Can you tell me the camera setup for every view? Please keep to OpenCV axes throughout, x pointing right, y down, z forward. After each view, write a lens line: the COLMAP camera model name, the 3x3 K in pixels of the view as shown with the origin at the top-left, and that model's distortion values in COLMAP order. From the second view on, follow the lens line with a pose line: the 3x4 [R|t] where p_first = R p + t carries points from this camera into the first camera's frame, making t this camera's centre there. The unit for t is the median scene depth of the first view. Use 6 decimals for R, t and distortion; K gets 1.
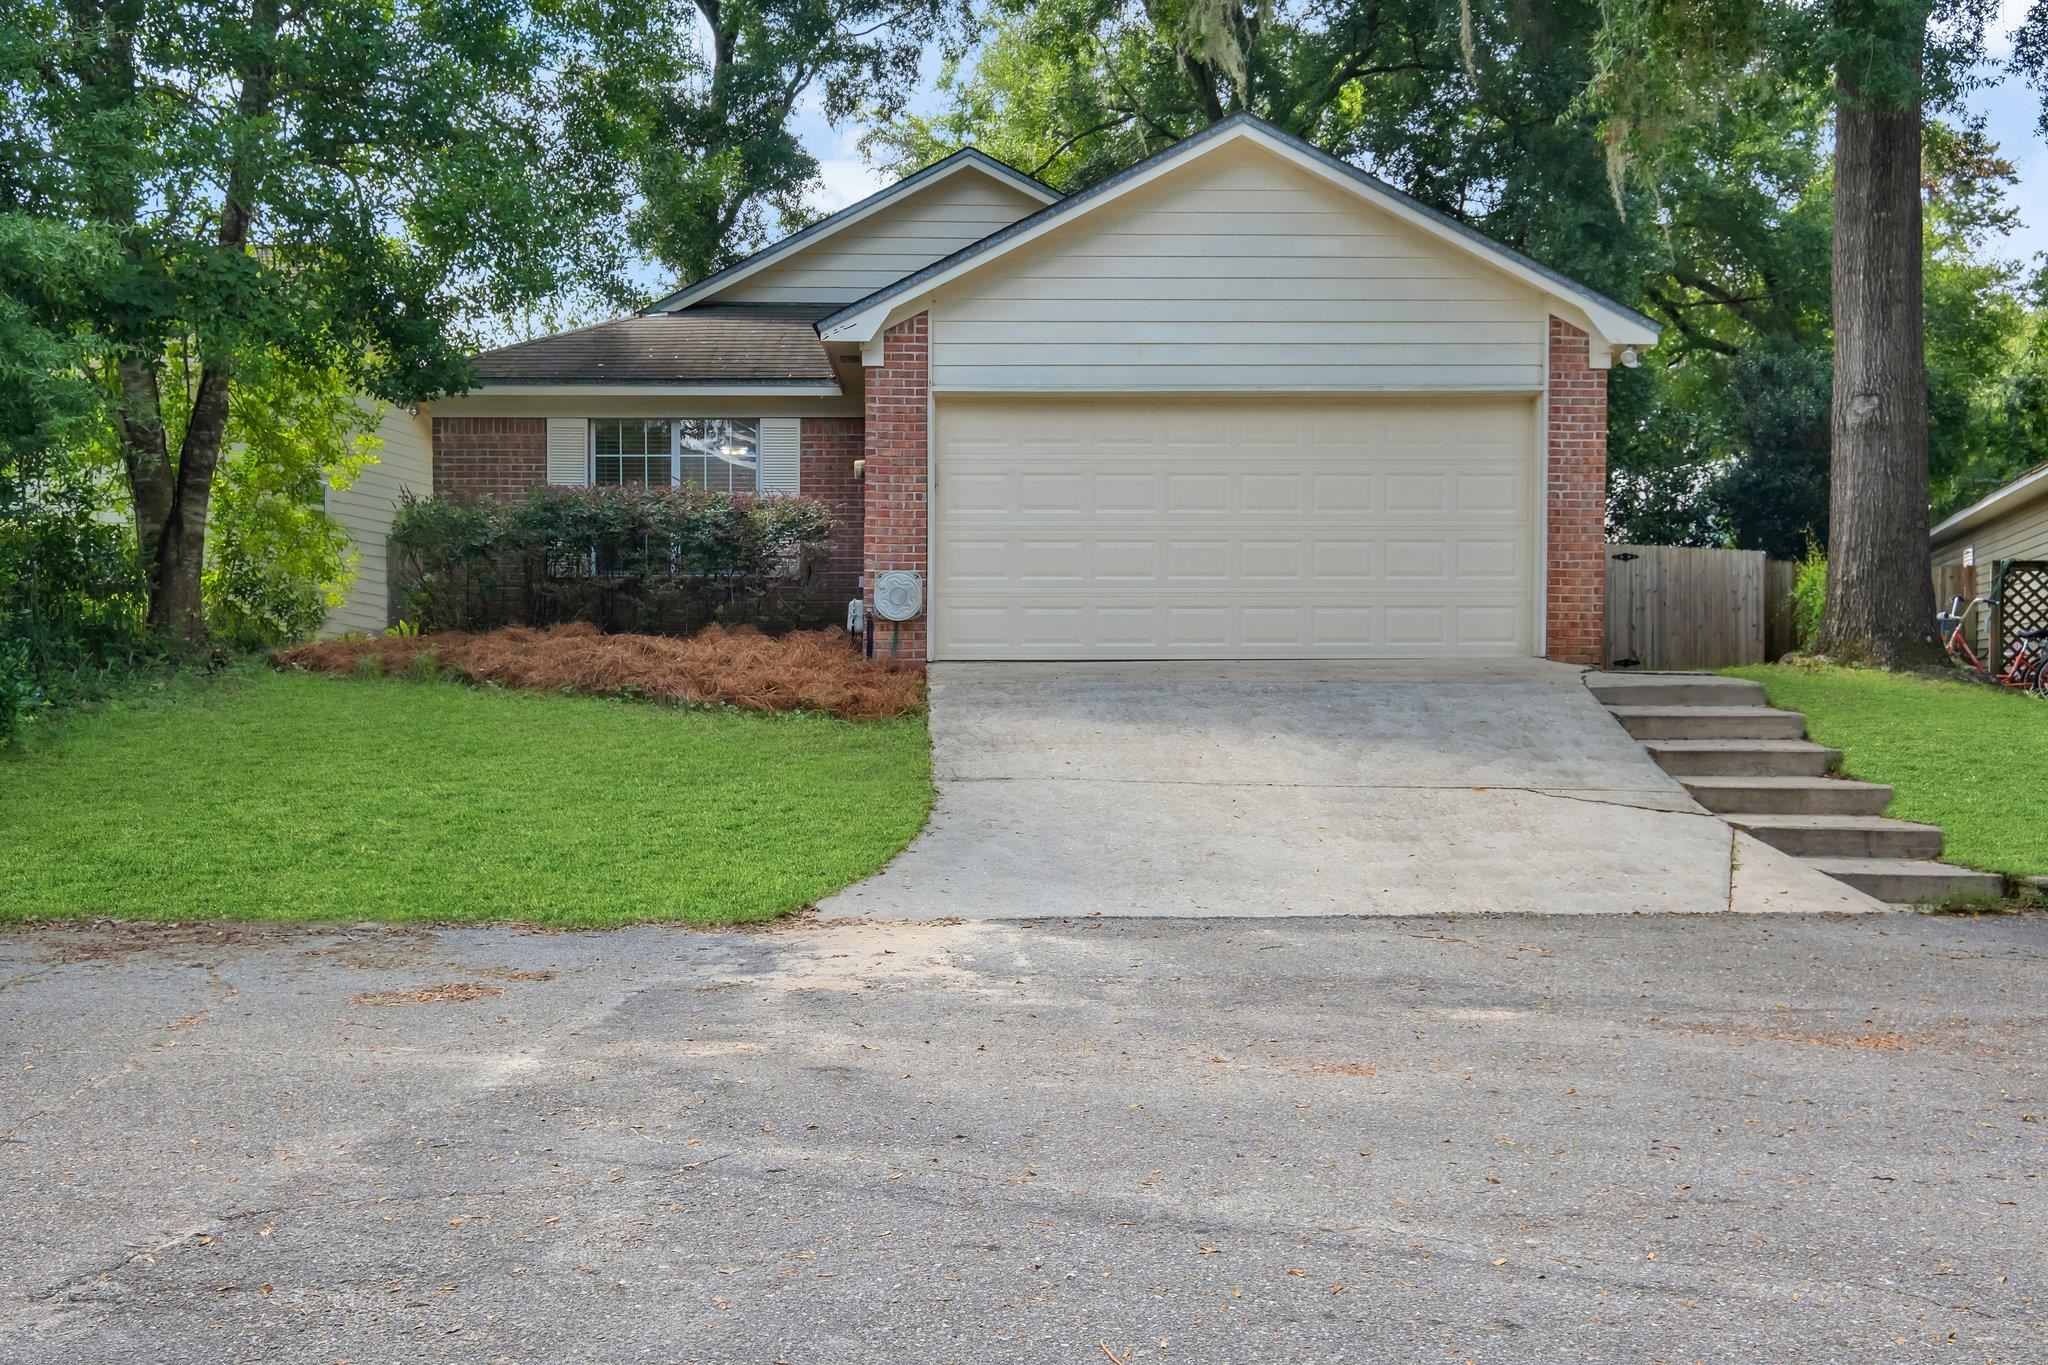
lens RADIAL K [[1946.1, 0, 1024.0], [0, 1946.1, 682.5], [0, 0, 1]] dist [-0.005197, 0.003226]
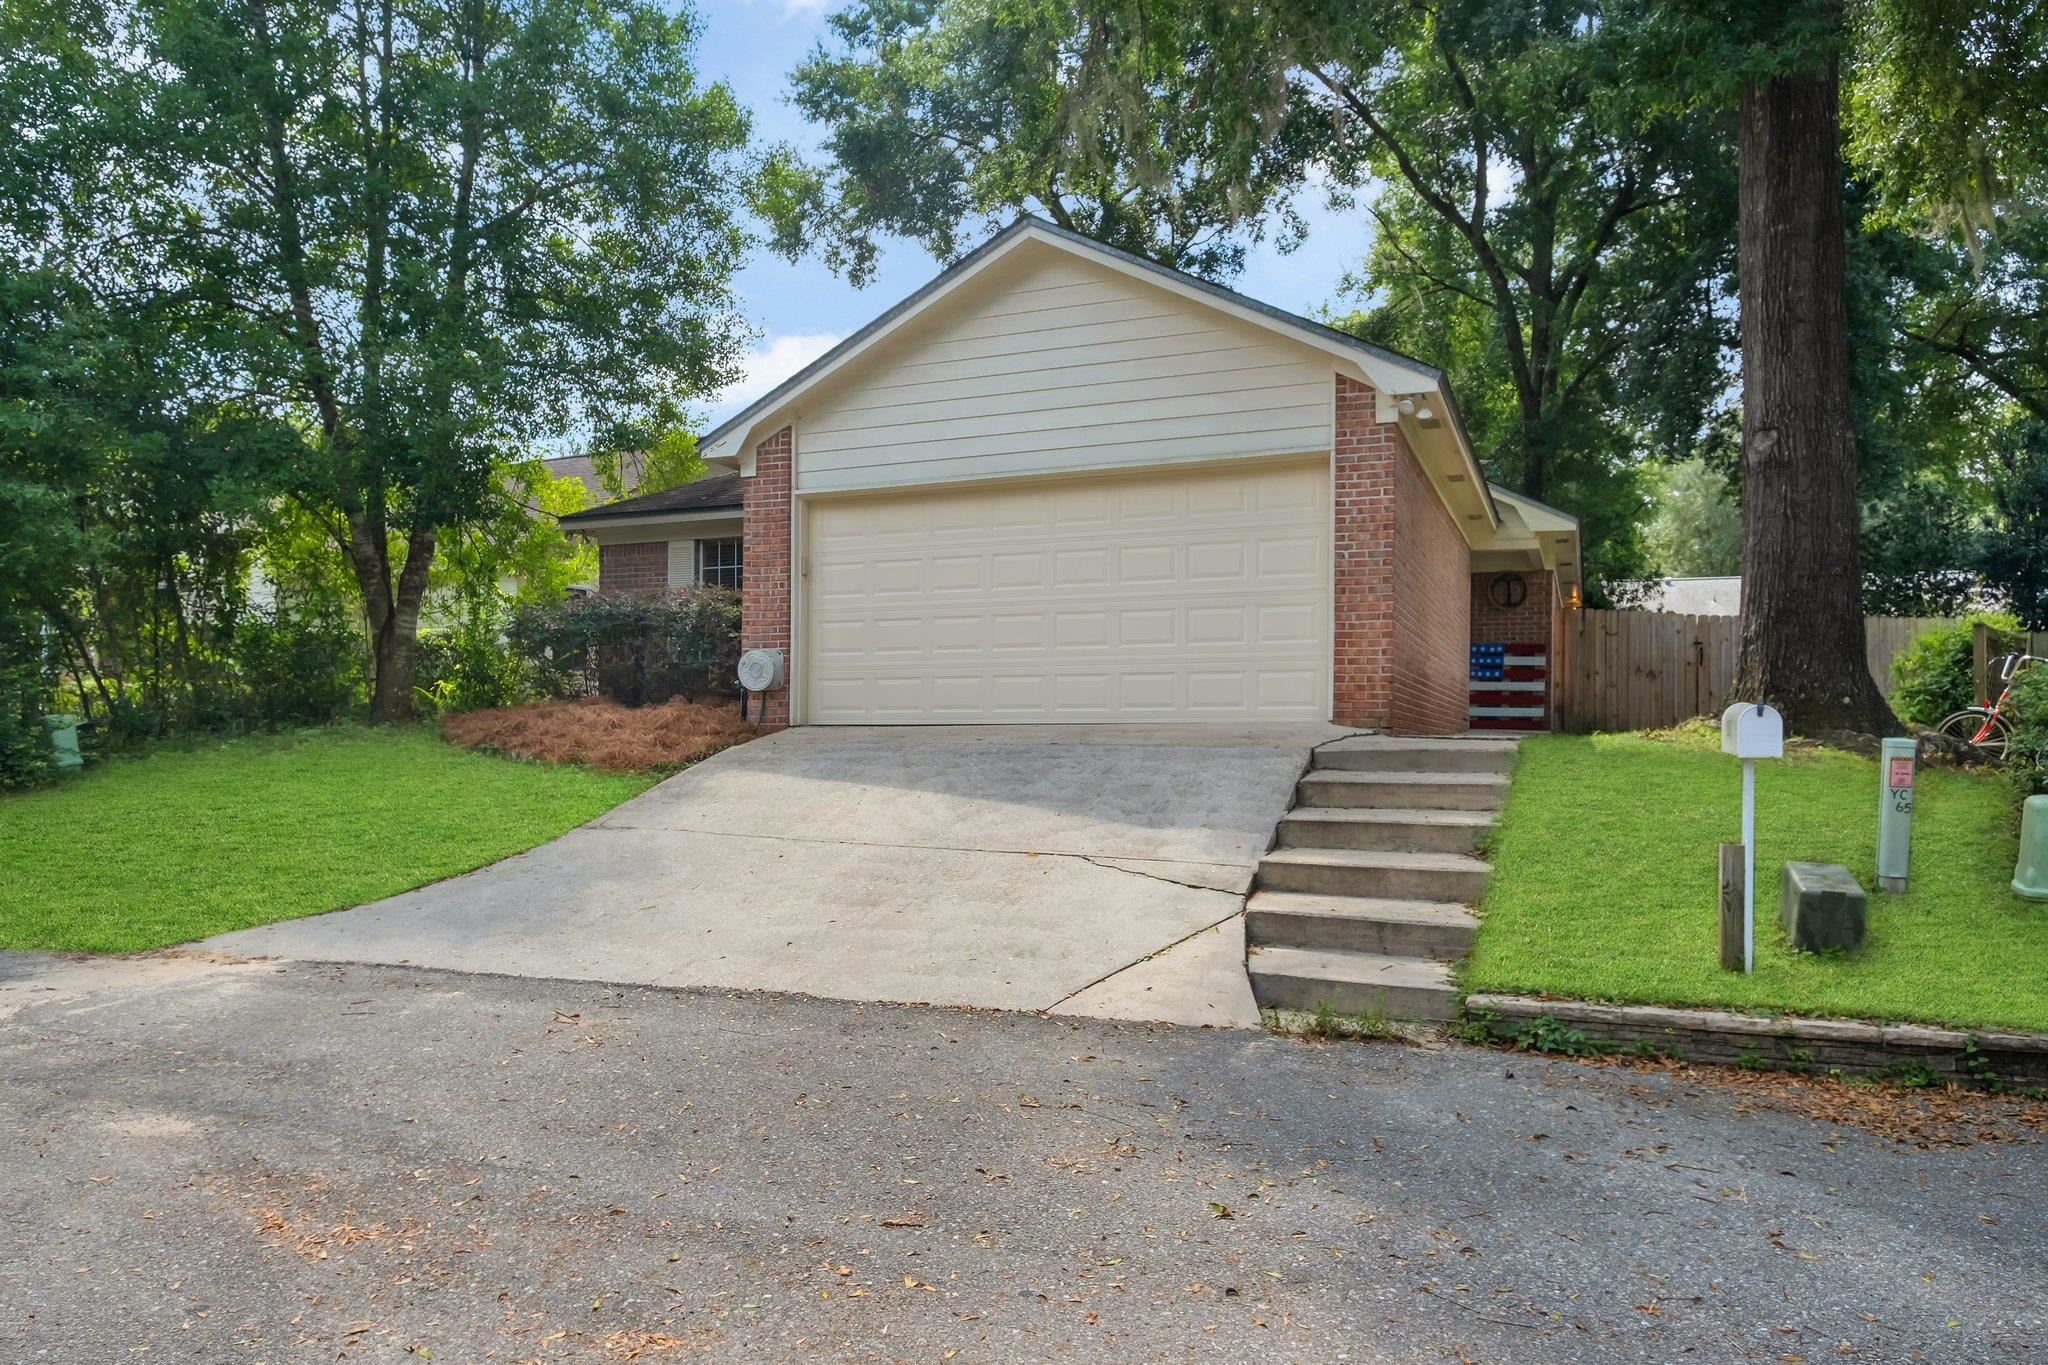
lens RADIAL K [[1373.2, 0, 1026.1], [0, 1373.2, 719.3], [0, 0, 1]] dist [-0.005746, -0.000693]
pose [[0.909741, -0.002979, -0.415165, 0.415668], [-0.006578, 0.999745, -0.021589, 0.002148], [0.415123, 0.022371, 0.909490, 0.307515]]
